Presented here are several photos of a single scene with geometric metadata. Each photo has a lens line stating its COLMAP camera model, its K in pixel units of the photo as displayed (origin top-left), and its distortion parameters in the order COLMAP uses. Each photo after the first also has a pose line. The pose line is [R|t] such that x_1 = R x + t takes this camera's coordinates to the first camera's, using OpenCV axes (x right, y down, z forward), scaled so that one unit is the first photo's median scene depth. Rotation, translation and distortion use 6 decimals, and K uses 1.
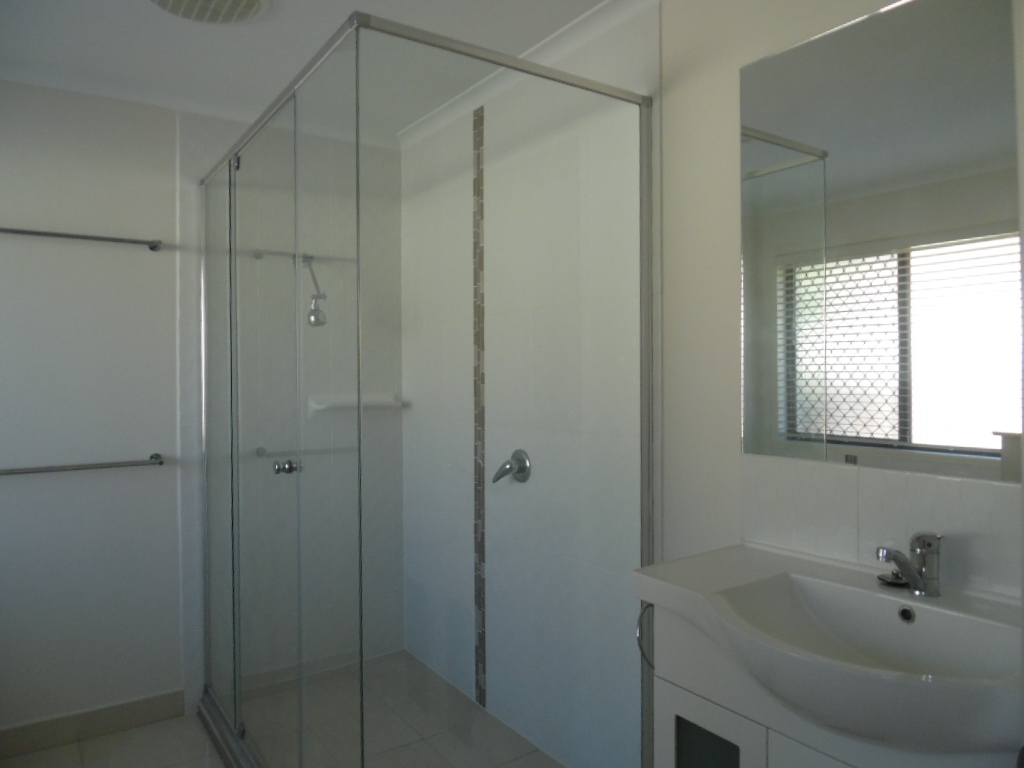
lens RADIAL K [[710.5, 0, 512.0], [0, 710.5, 384.0], [0, 0, 1]] dist [-0.029242, 0.000367]
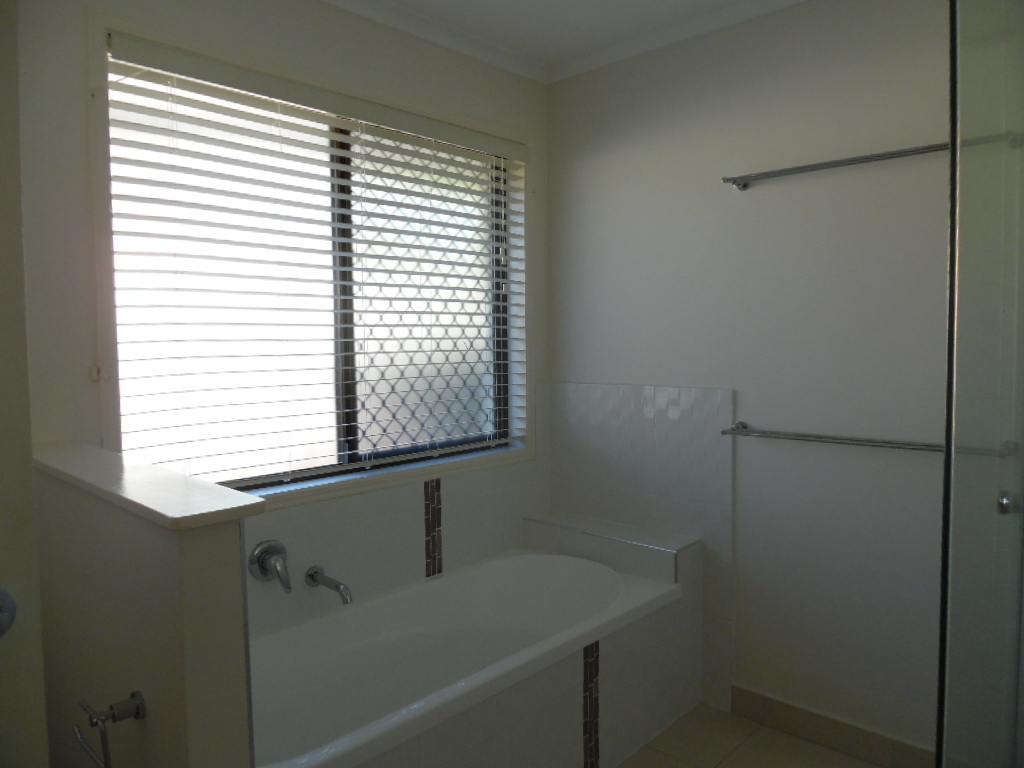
lens RADIAL K [[710.5, 0, 512.0], [0, 710.5, 384.0], [0, 0, 1]] dist [-0.029242, 0.000367]
pose [[-0.220105, -0.051005, 0.974142, -0.119467], [0.028835, 0.997855, 0.058762, -0.011880], [-0.975050, 0.041023, -0.218163, 1.023695]]
